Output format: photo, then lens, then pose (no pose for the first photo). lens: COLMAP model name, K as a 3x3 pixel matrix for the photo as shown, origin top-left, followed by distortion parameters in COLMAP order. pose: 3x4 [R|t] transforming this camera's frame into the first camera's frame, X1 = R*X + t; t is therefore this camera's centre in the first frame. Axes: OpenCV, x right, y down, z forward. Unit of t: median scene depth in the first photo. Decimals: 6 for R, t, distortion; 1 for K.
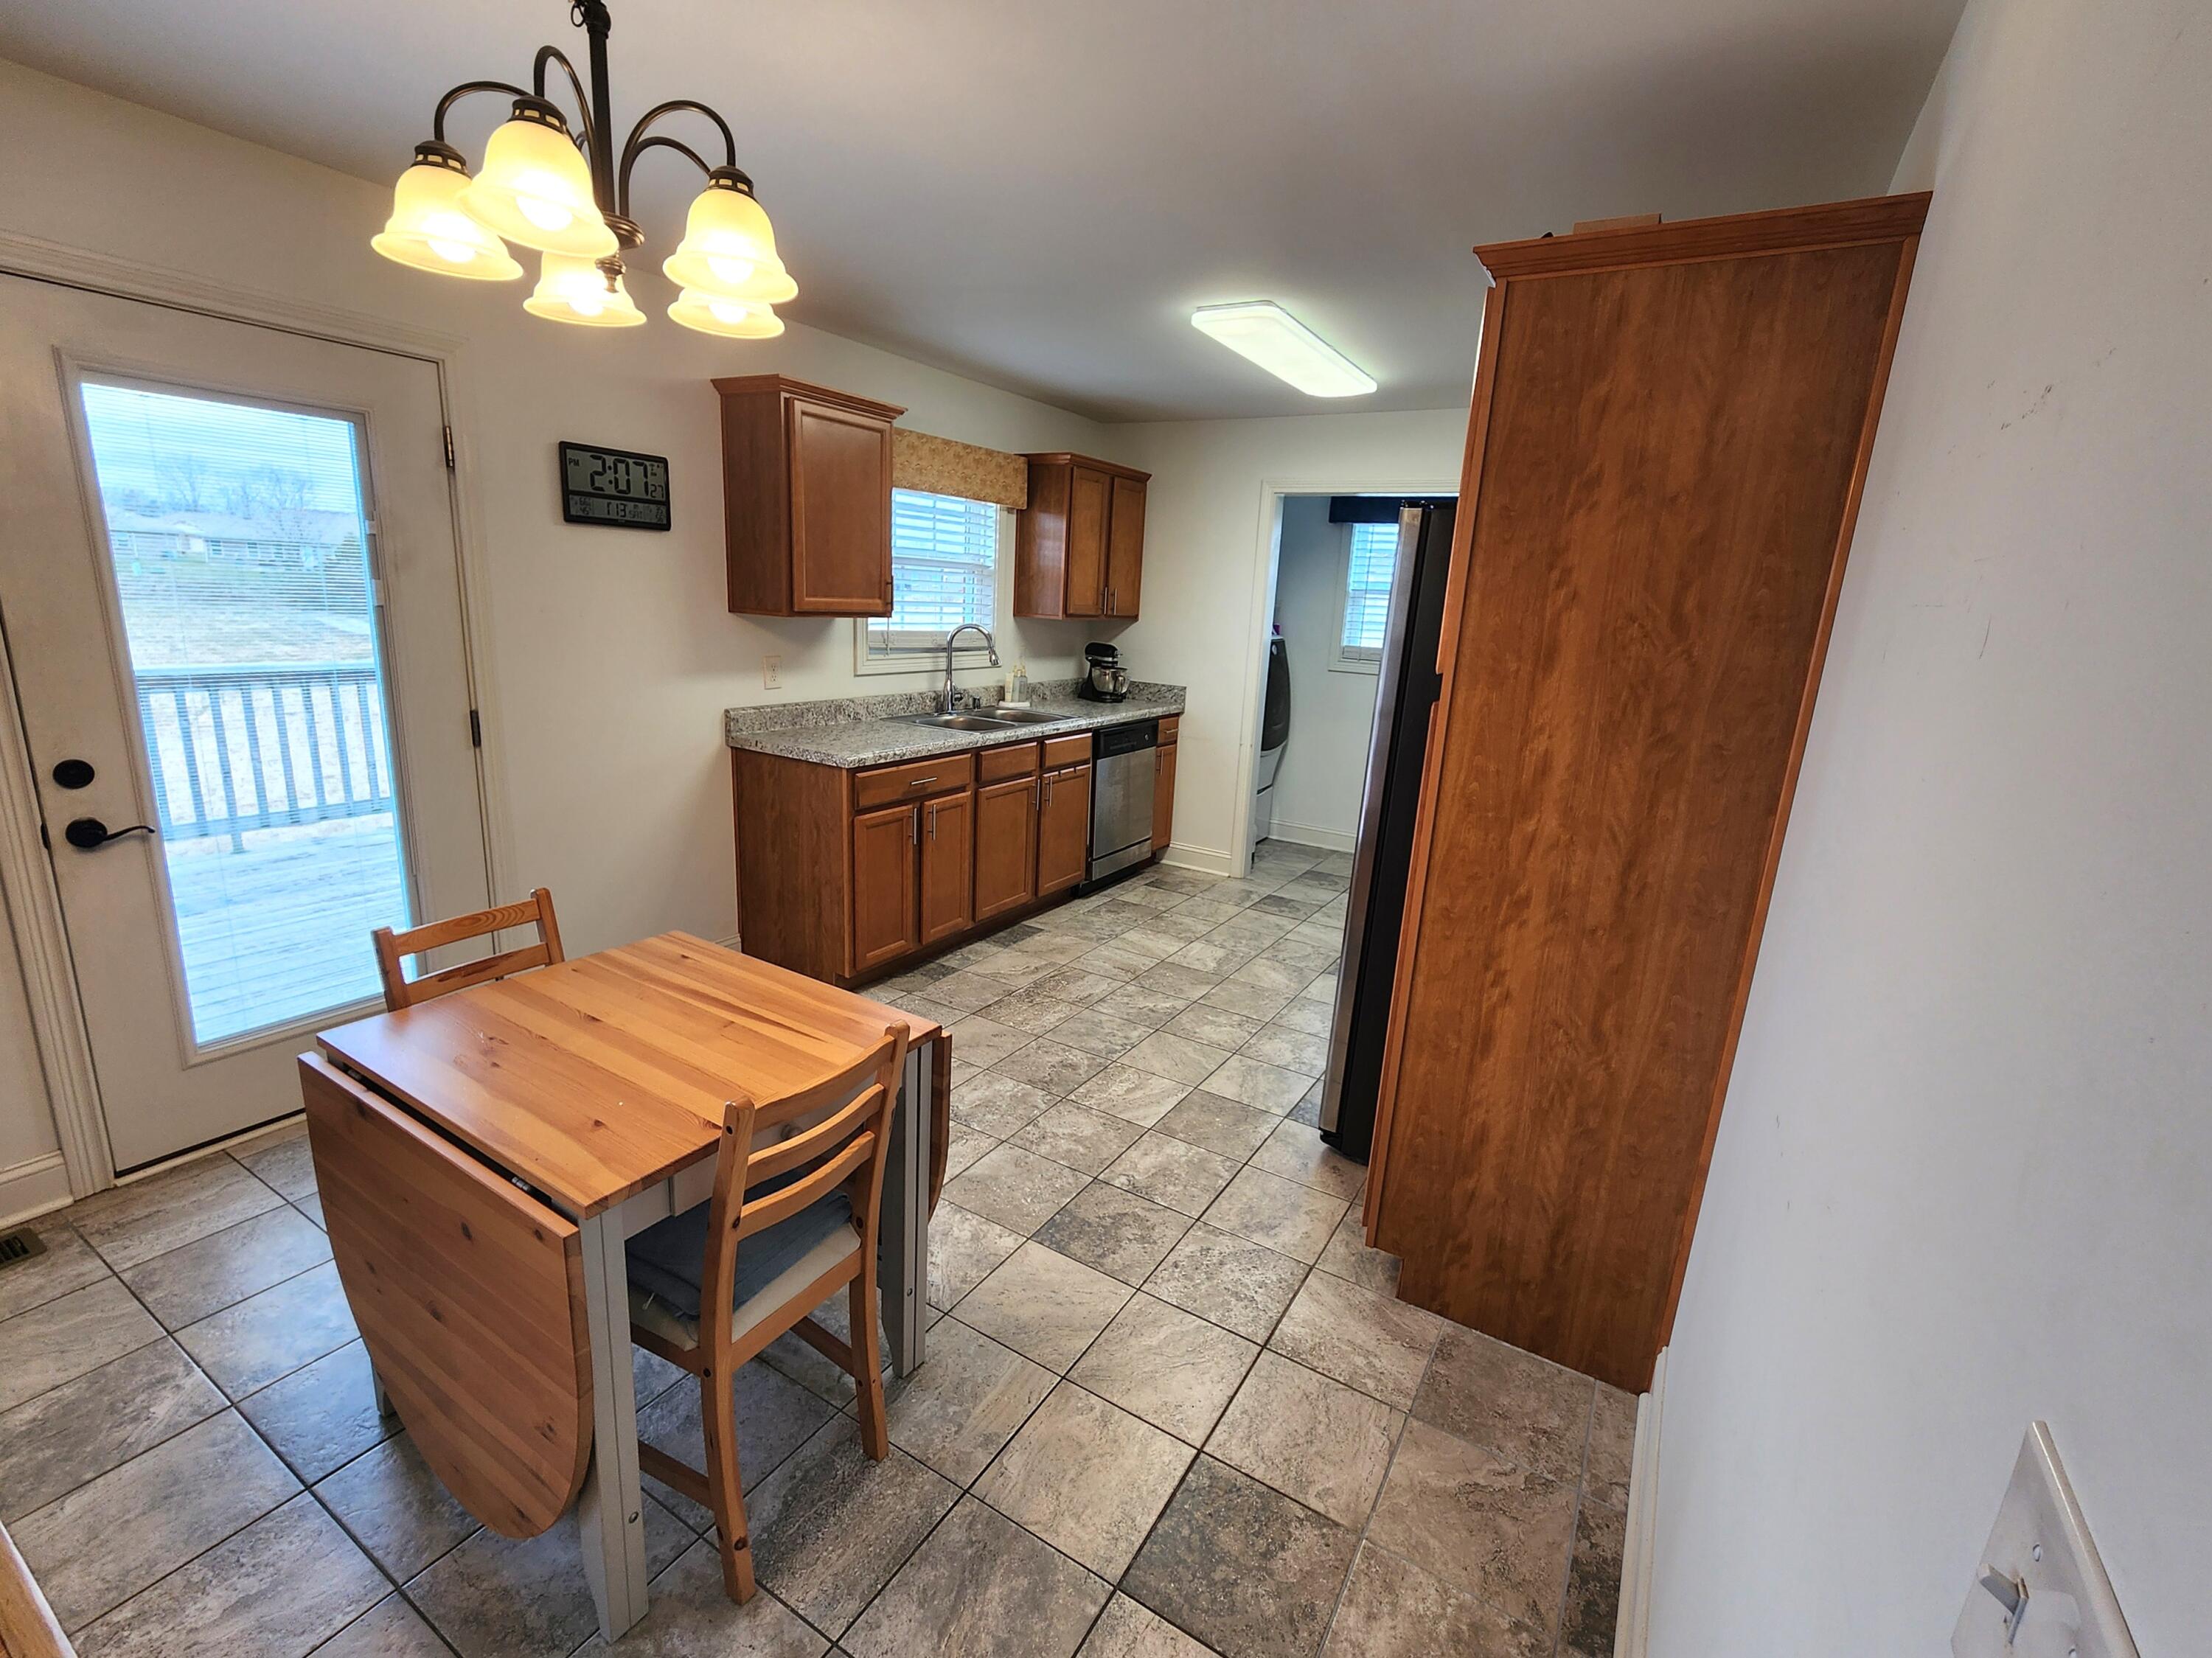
lens RADIAL K [[962.0, 0, 1101.5], [0, 962.0, 822.8], [0, 0, 1]] dist [0.001626, 0.000077]
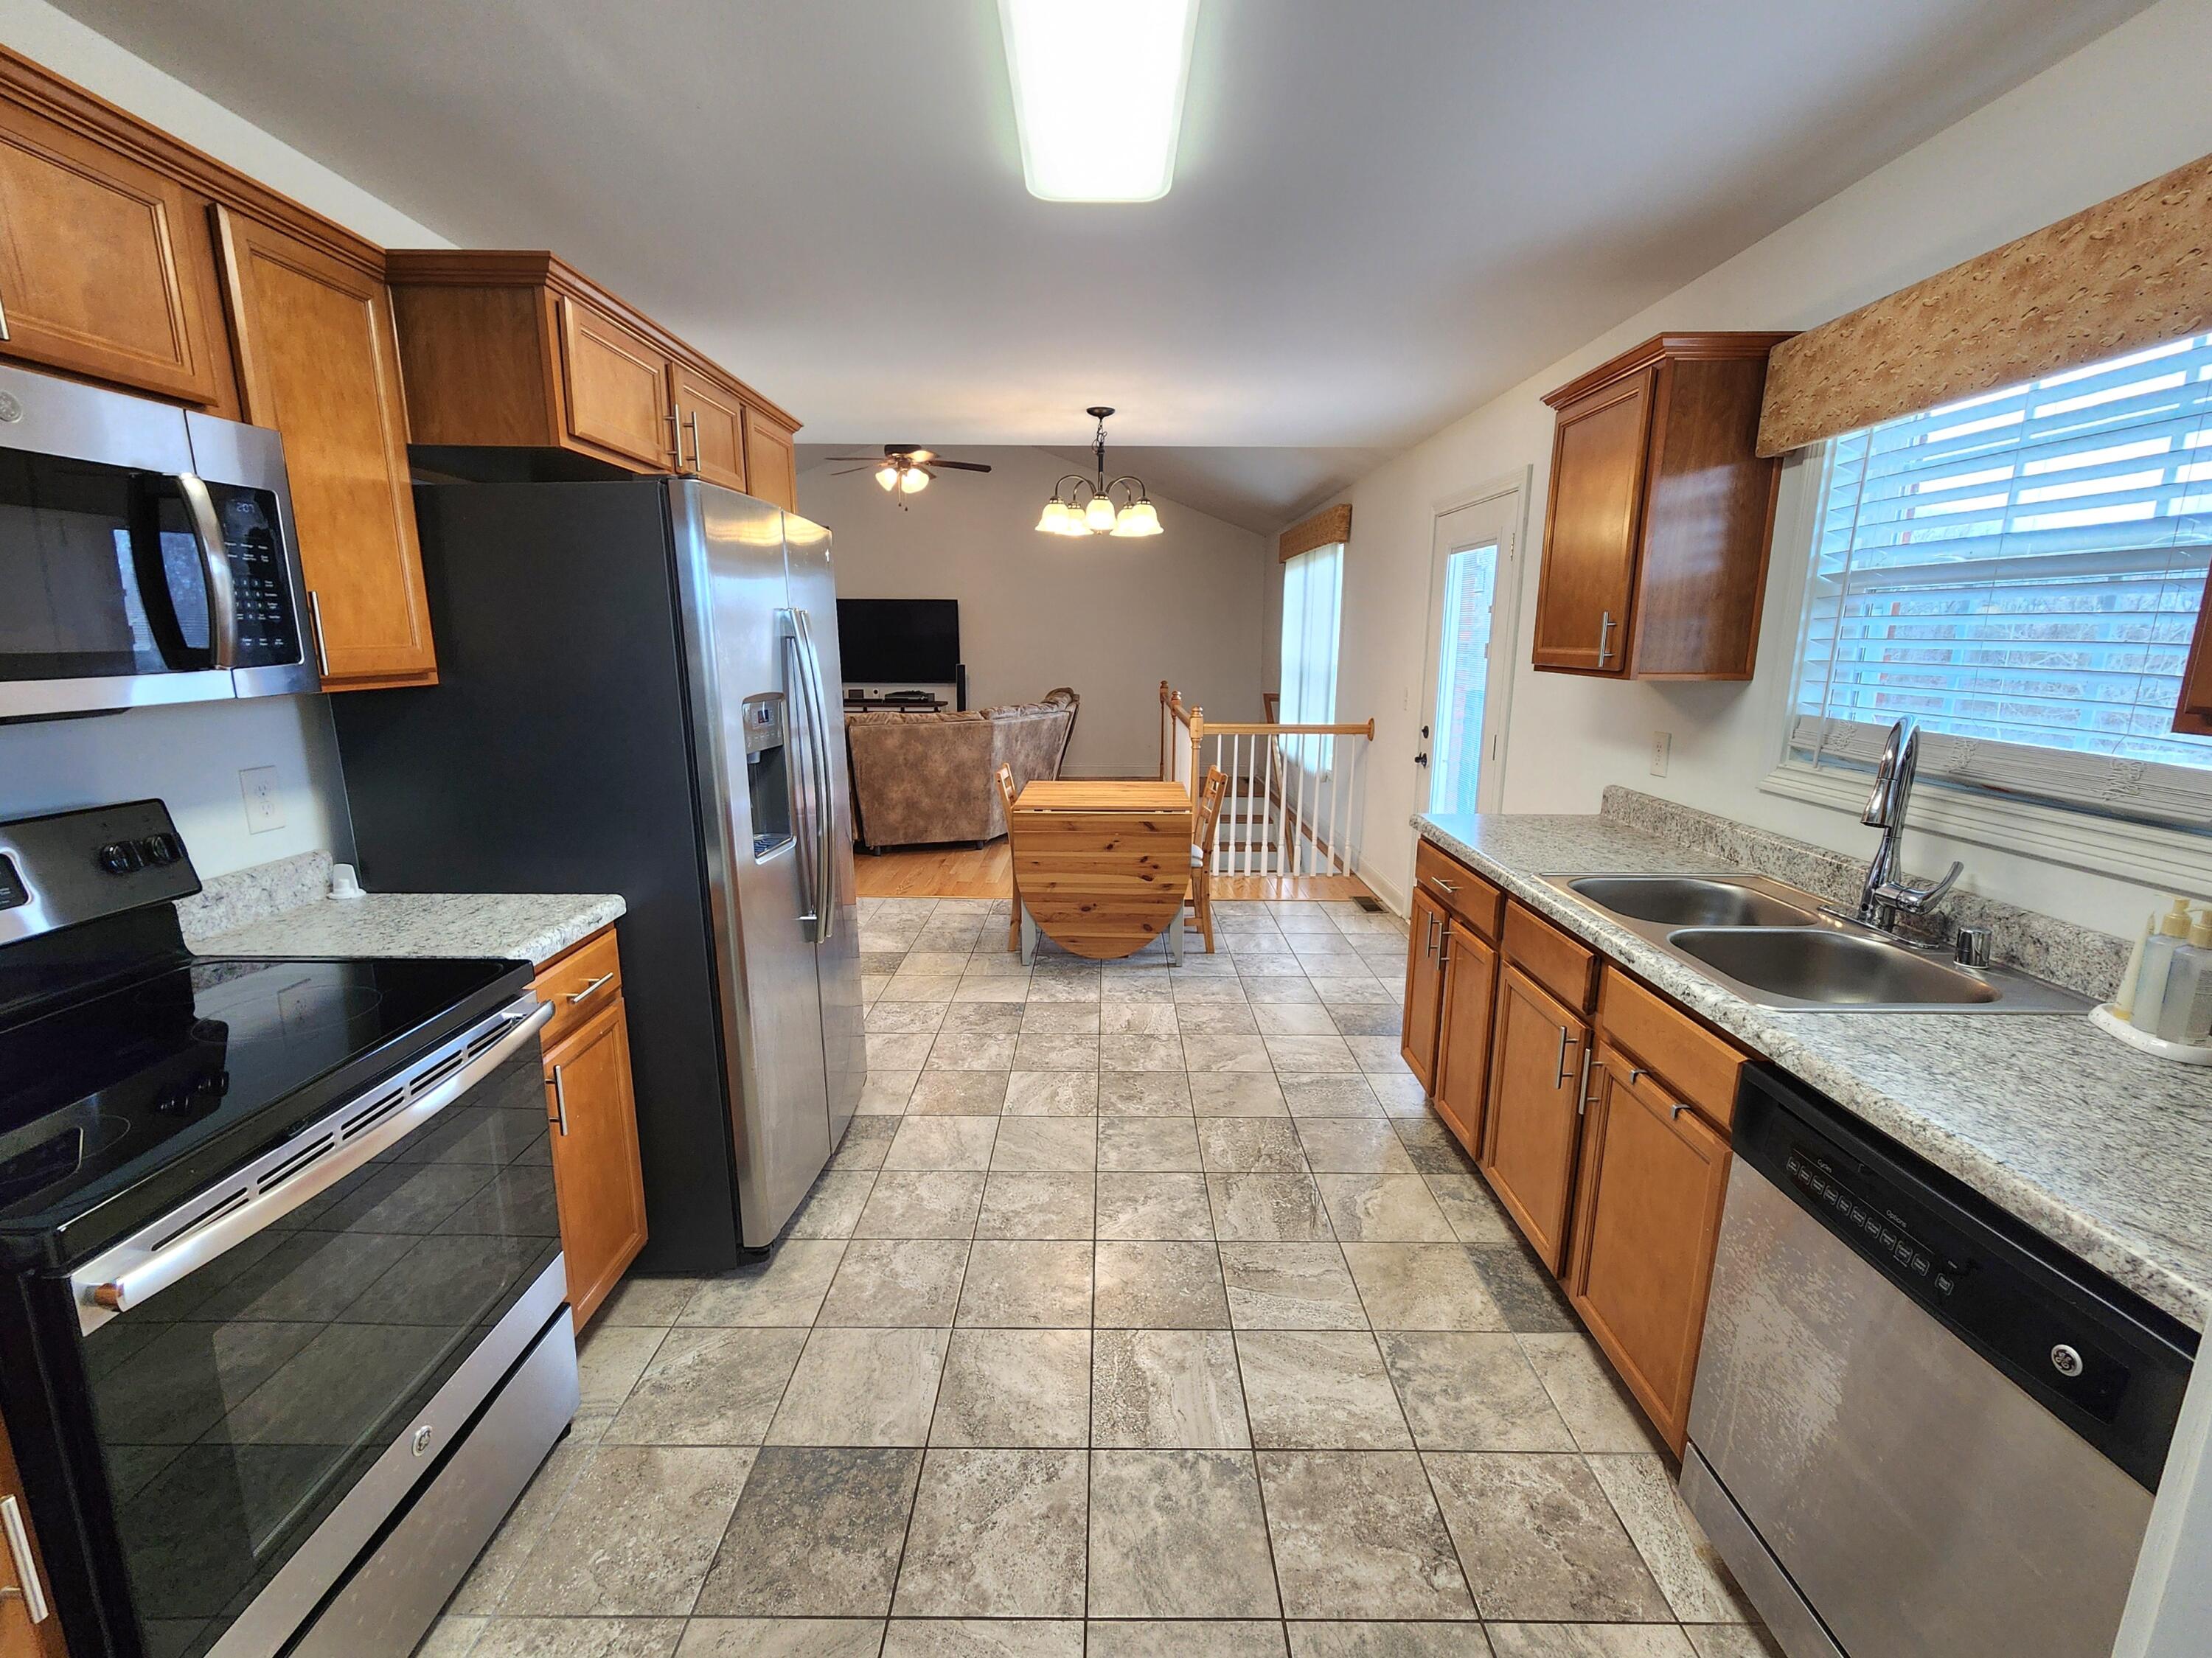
lens RADIAL K [[962.0, 0, 1121.1], [0, 962.0, 831.3], [0, 0, 1]] dist [0.001626, 0.000077]
pose [[-0.846534, 0.050115, -0.529971, 0.404086], [-0.174901, 0.914106, 0.365814, -0.298755], [0.502782, 0.402367, -0.765056, 1.374409]]
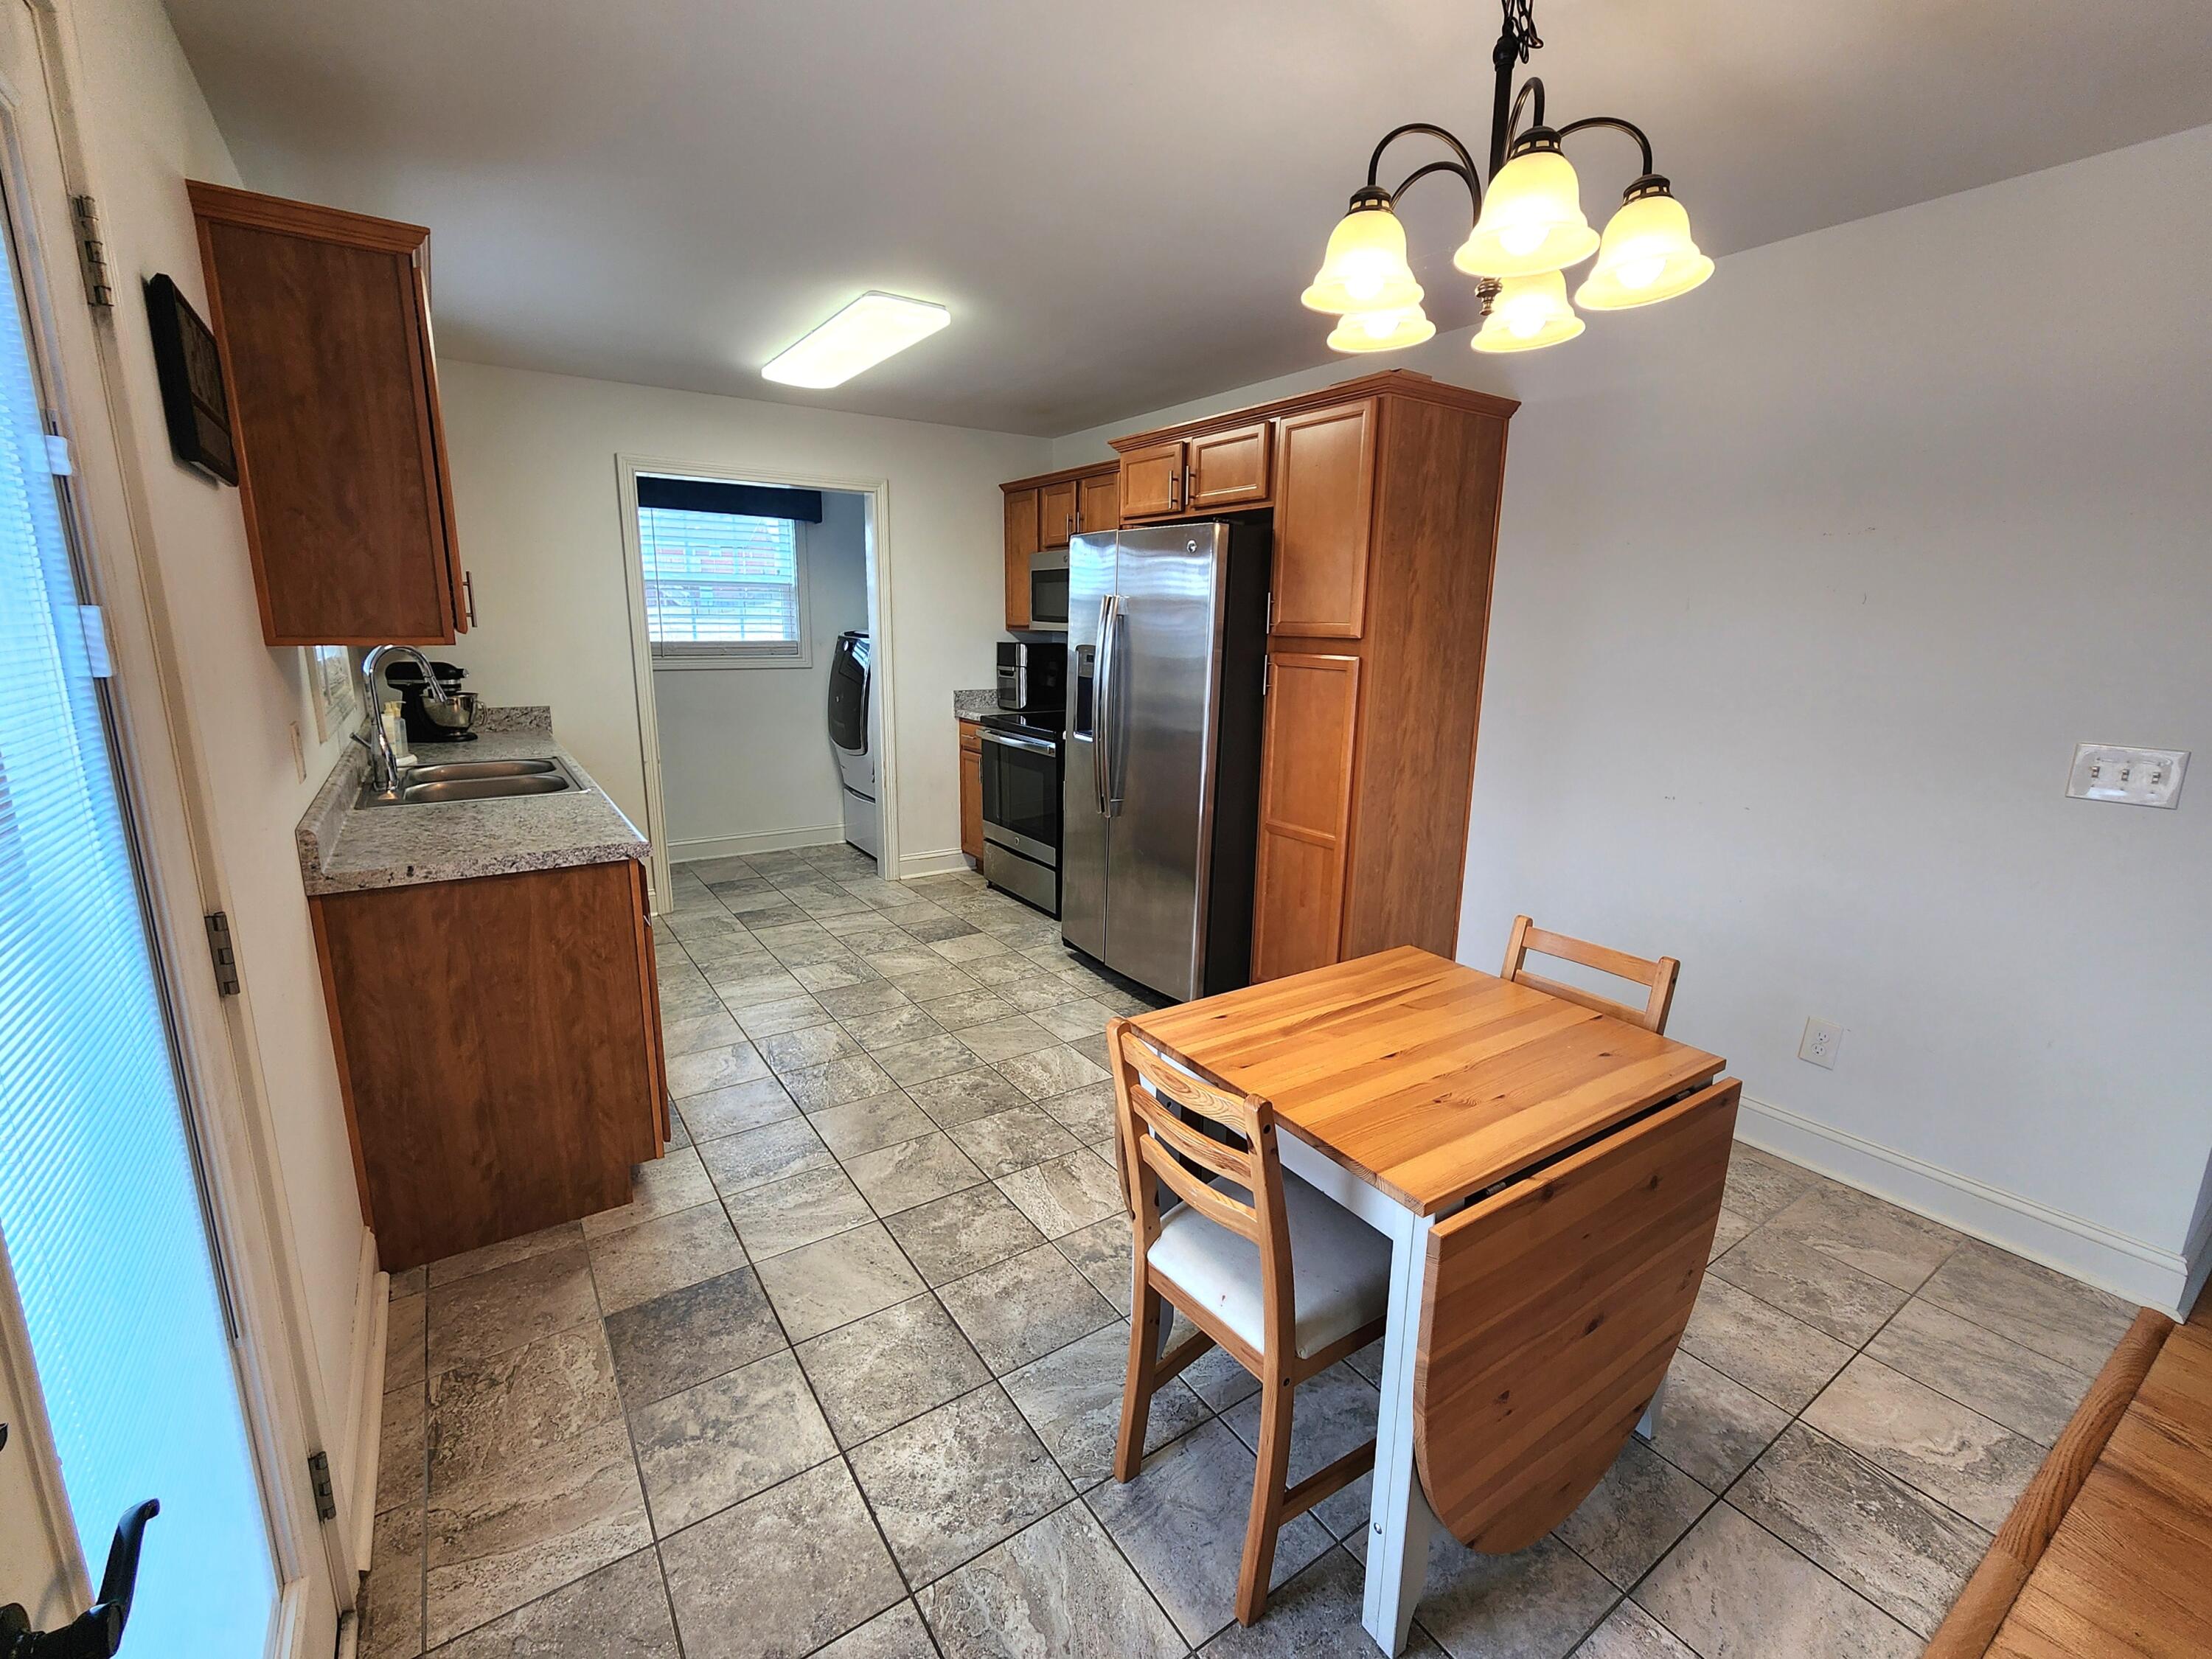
lens RADIAL K [[962.1, 0, 1100.2], [0, 962.1, 818.6], [0, 0, 1]] dist [0.001626, 0.000077]
pose [[0.425939, -0.232676, 0.874322, -0.632970], [0.221202, 0.963820, 0.148731, -0.099939], [-0.877295, 0.130051, 0.461997, 0.348027]]
